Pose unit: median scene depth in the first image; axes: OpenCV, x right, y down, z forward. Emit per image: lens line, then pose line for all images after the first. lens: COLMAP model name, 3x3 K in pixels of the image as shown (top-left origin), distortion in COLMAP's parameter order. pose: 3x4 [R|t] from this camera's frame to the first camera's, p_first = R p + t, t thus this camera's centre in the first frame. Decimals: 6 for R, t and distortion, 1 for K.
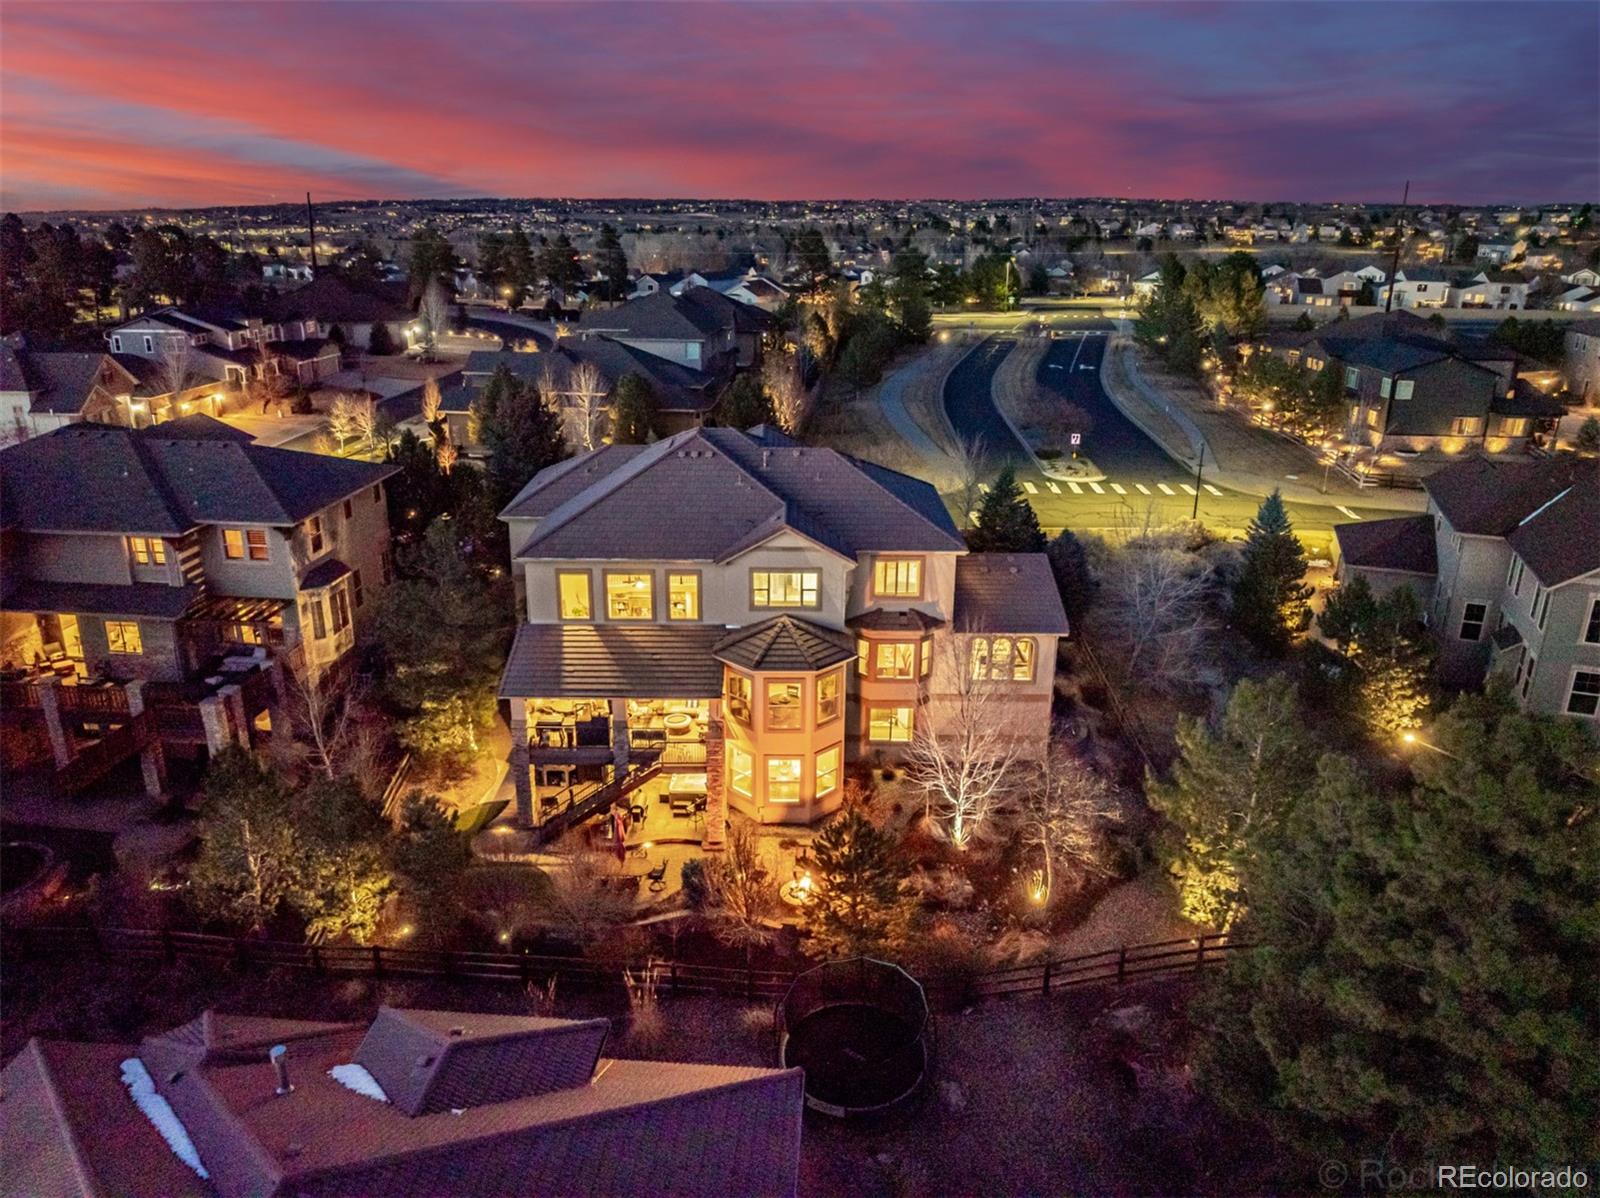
lens RADIAL K [[1125.0, 0, 800.0], [0, 1125.0, 599.0], [0, 0, 1]] dist [-0.021986, -0.001656]
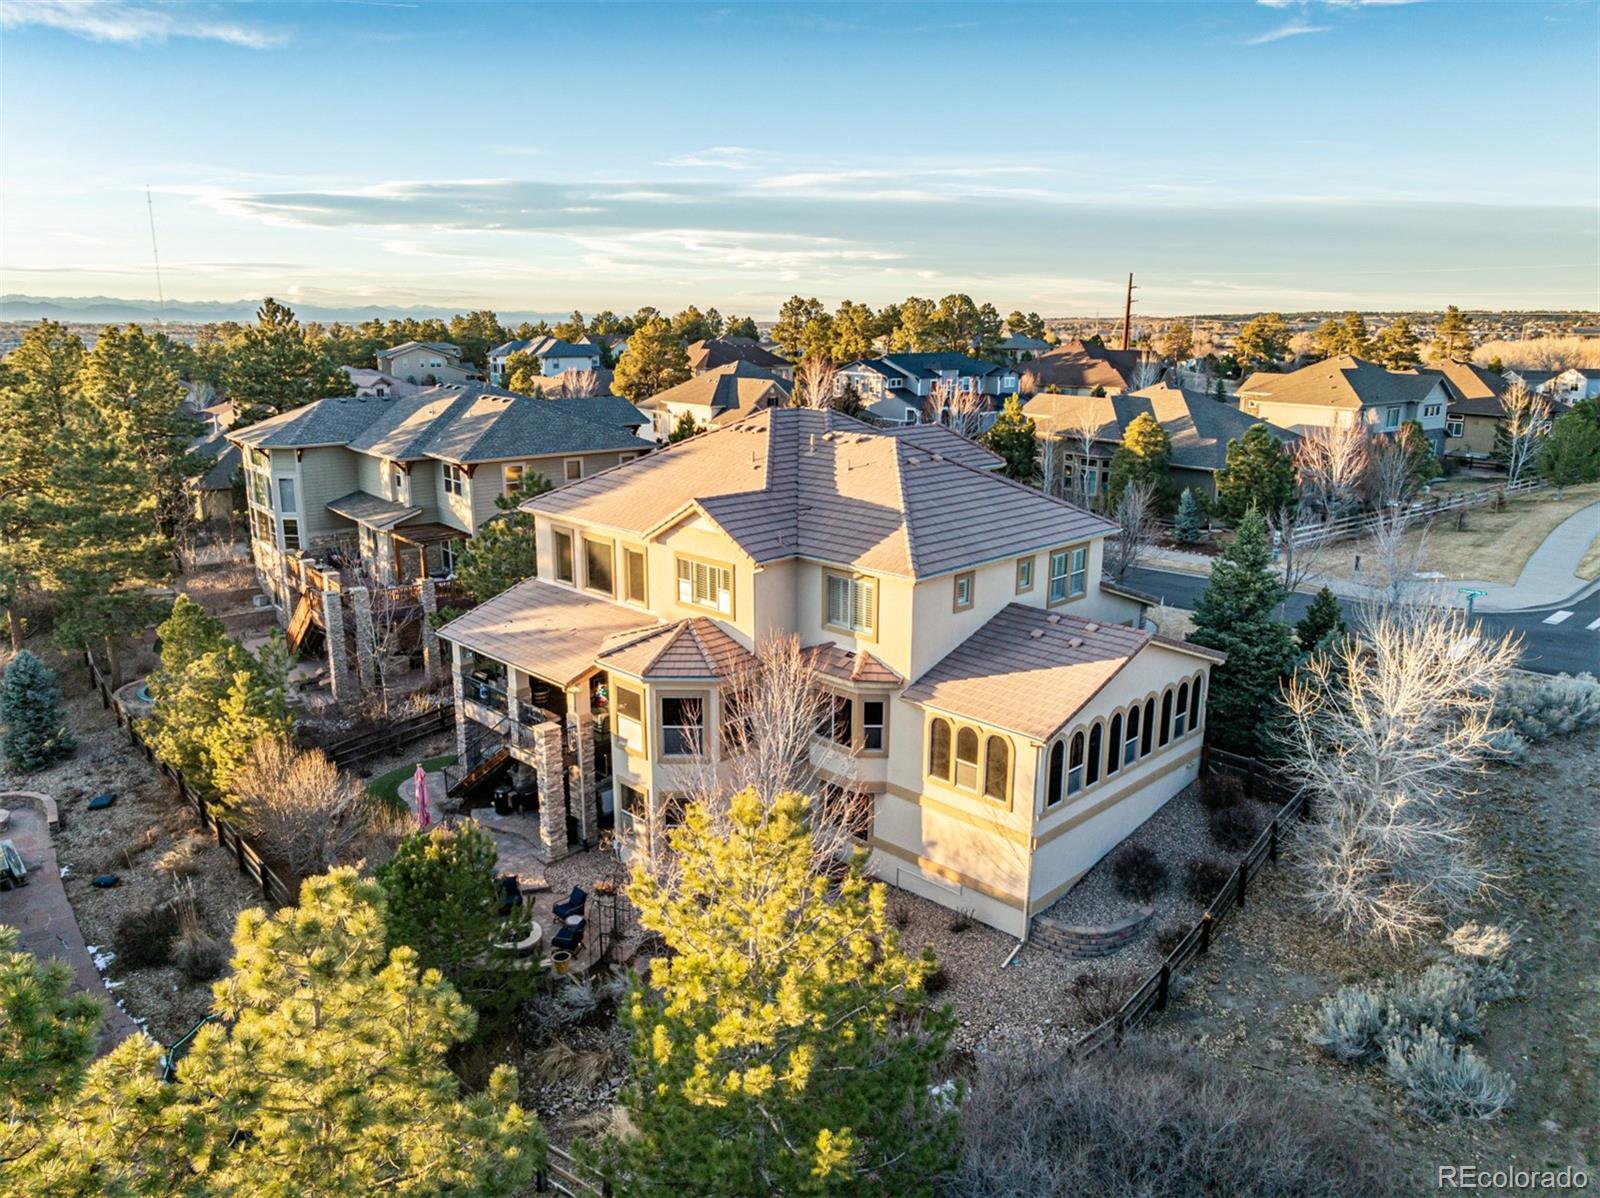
lens RADIAL K [[1140.6, 0, 800.0], [0, 1140.6, 599.0], [0, 0, 1]] dist [-0.030437, 0.001134]
pose [[0.700243, 0.167113, -0.694069, 0.553201], [-0.231899, 0.972740, 0.000248, -0.014019], [0.675190, 0.160780, 0.719908, 0.431232]]
